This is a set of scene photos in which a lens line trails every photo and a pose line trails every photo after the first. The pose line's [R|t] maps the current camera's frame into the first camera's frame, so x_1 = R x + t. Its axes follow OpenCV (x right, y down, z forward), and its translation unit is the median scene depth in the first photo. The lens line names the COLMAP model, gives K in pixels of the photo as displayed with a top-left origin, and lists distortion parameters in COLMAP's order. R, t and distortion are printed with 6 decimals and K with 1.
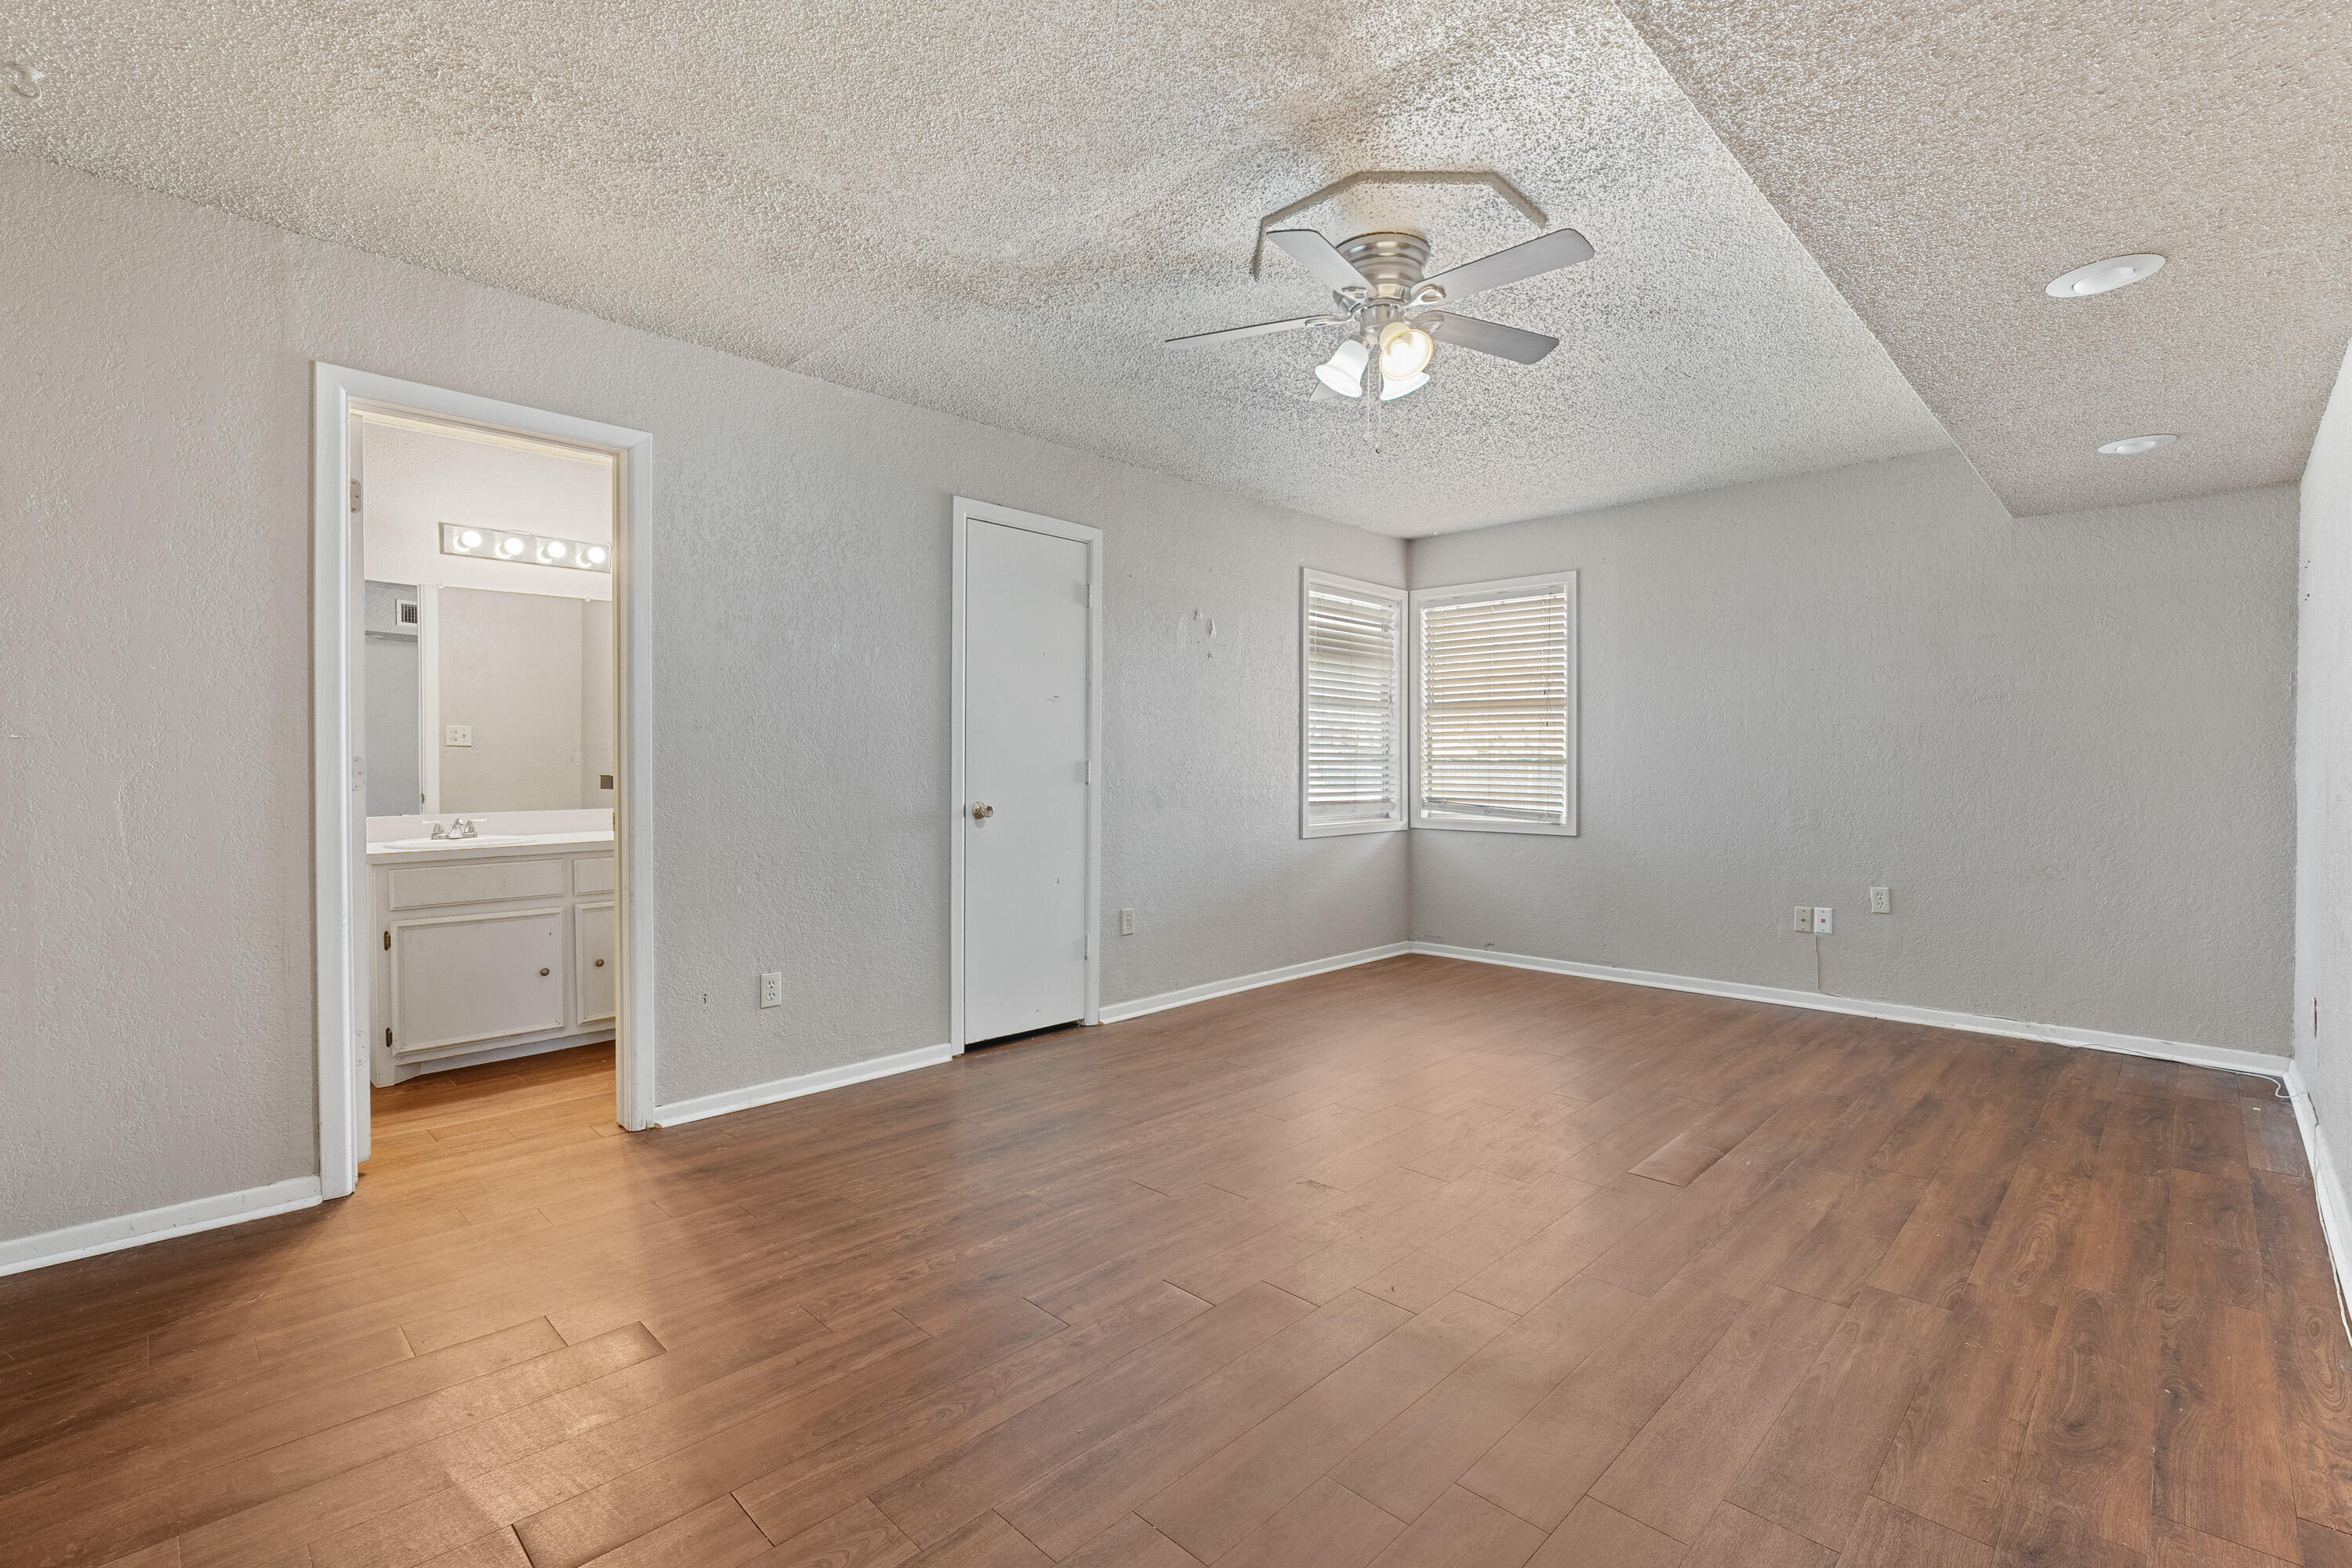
lens RADIAL K [[1054.7, 0, 1165.2], [0, 1054.7, 785.1], [0, 0, 1]] dist [-0.008900, 0.003631]
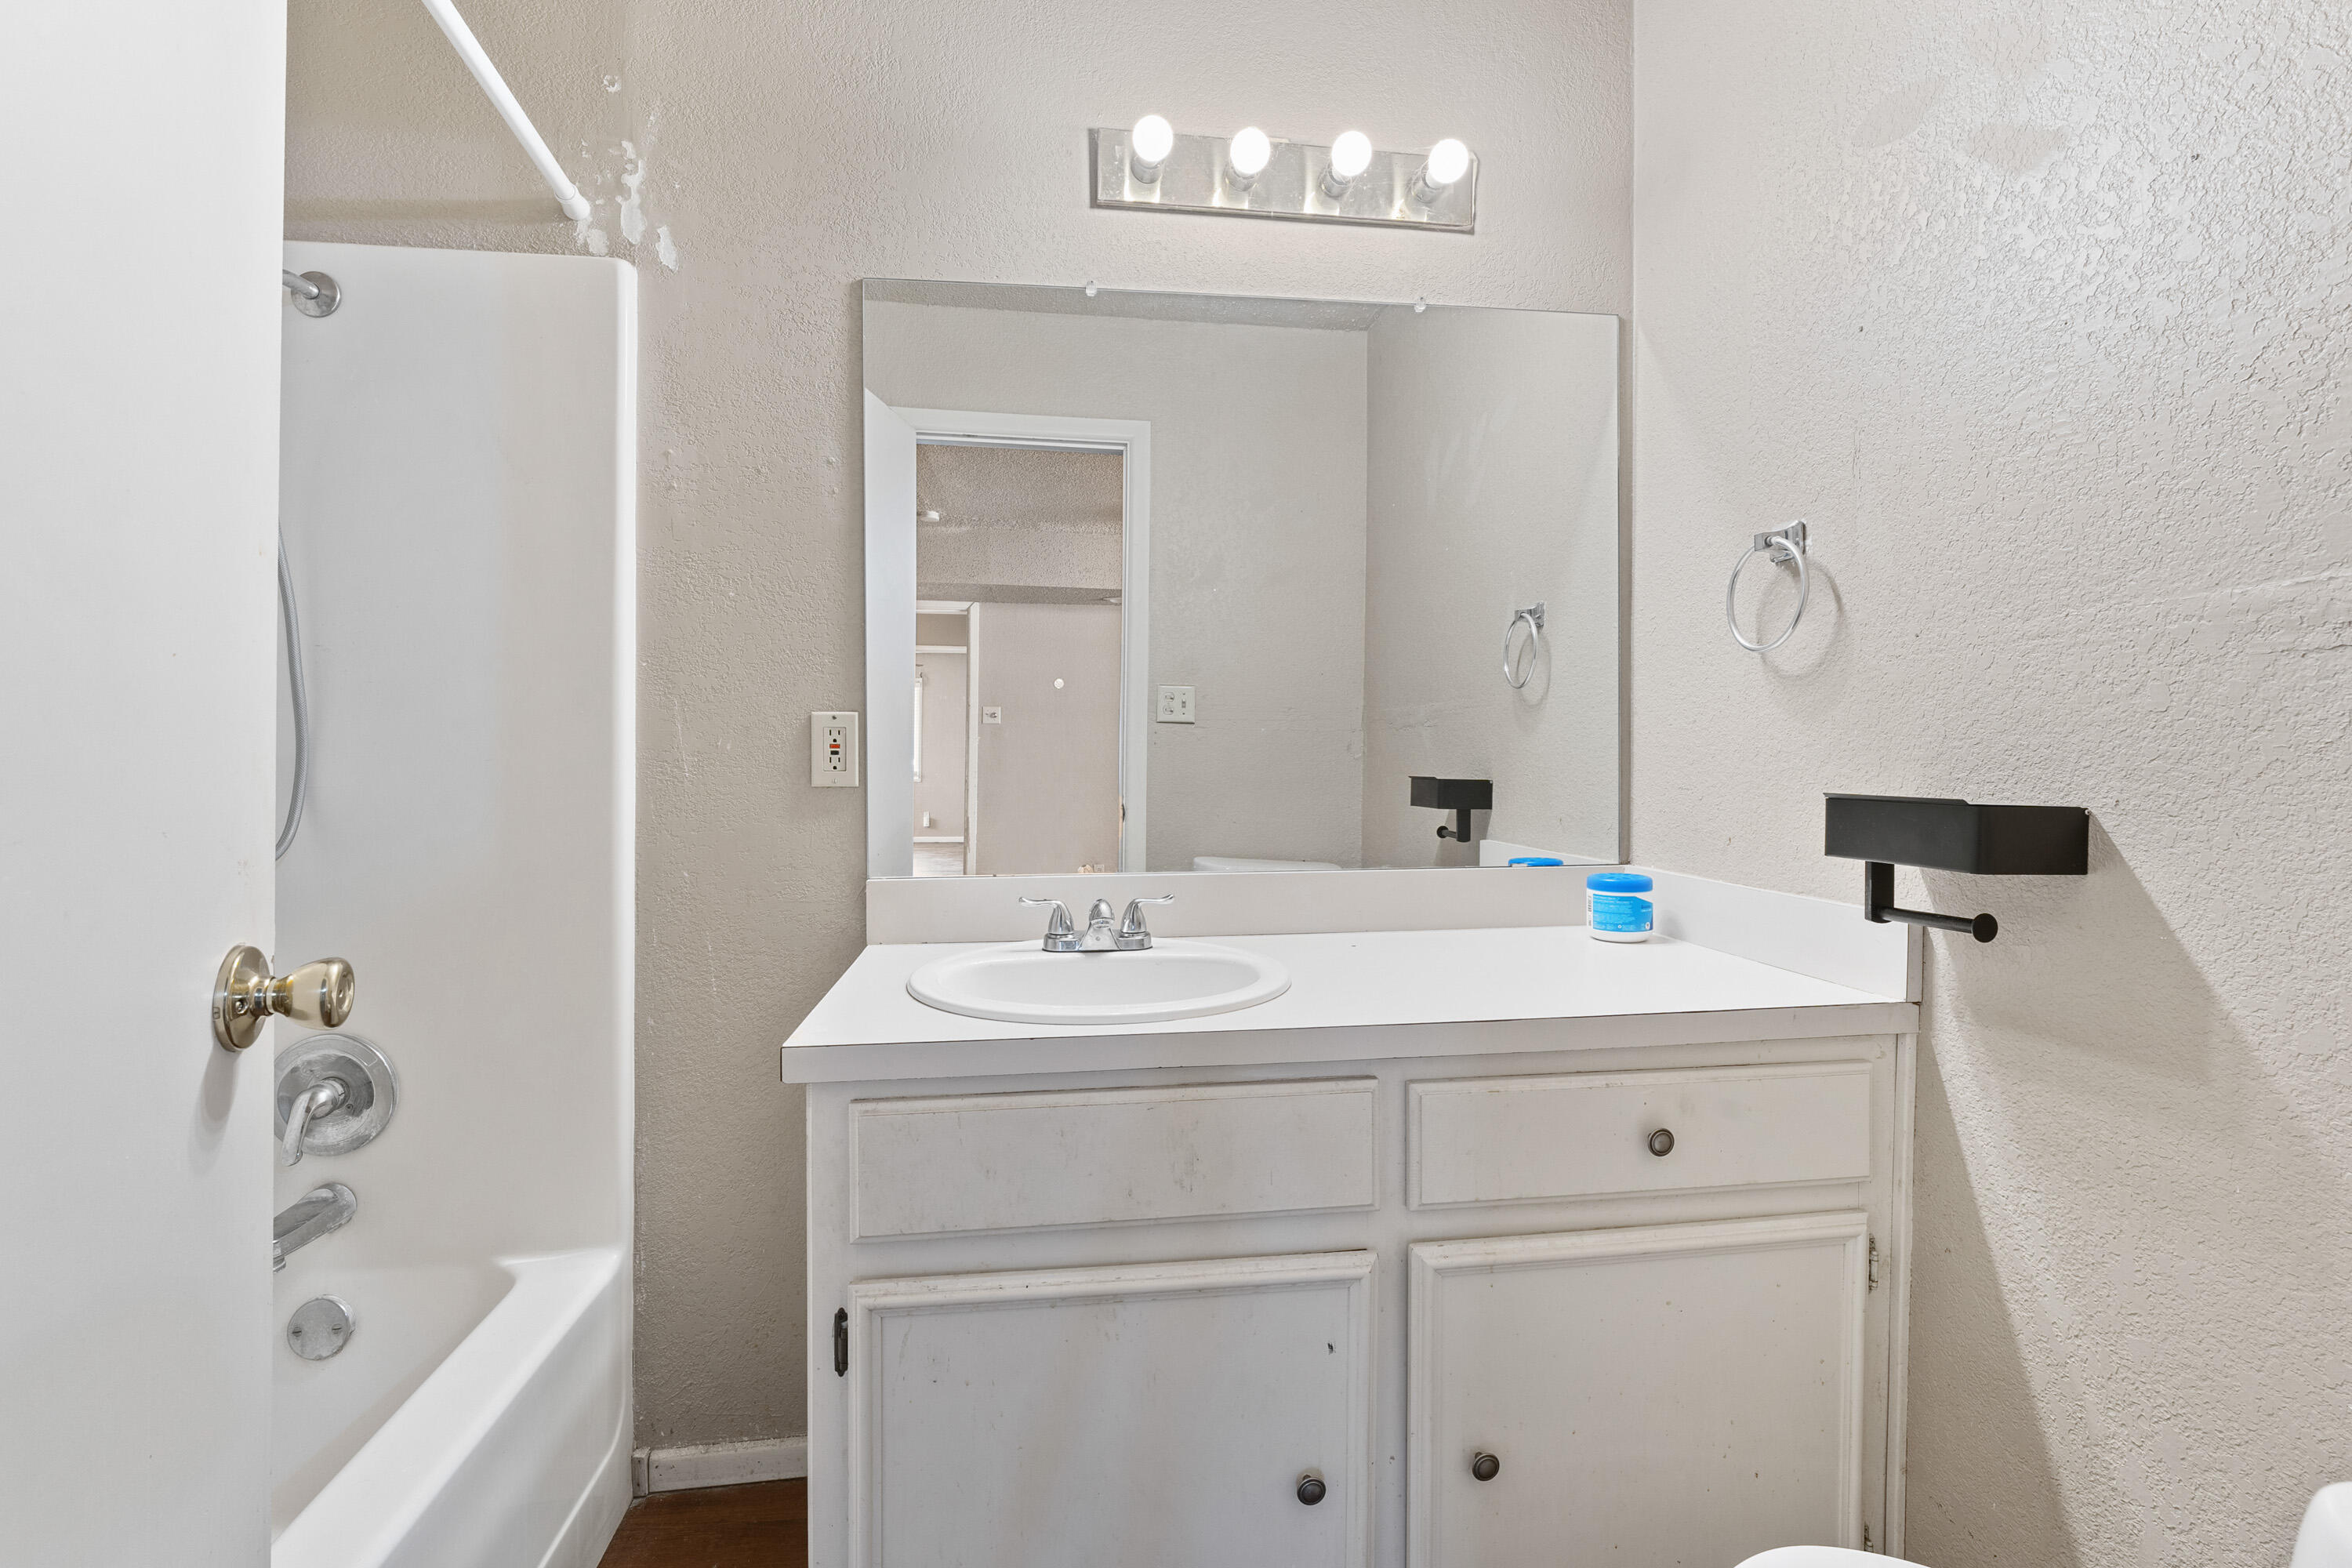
lens RADIAL K [[1054.7, 0, 1173.6], [0, 1054.7, 779.5], [0, 0, 1]] dist [-0.008900, 0.003631]
pose [[0.795588, 0.012472, -0.605710, -0.436456], [-0.015707, 0.999877, -0.000043, -0.008412], [0.605635, 0.009548, 0.795686, 0.727376]]
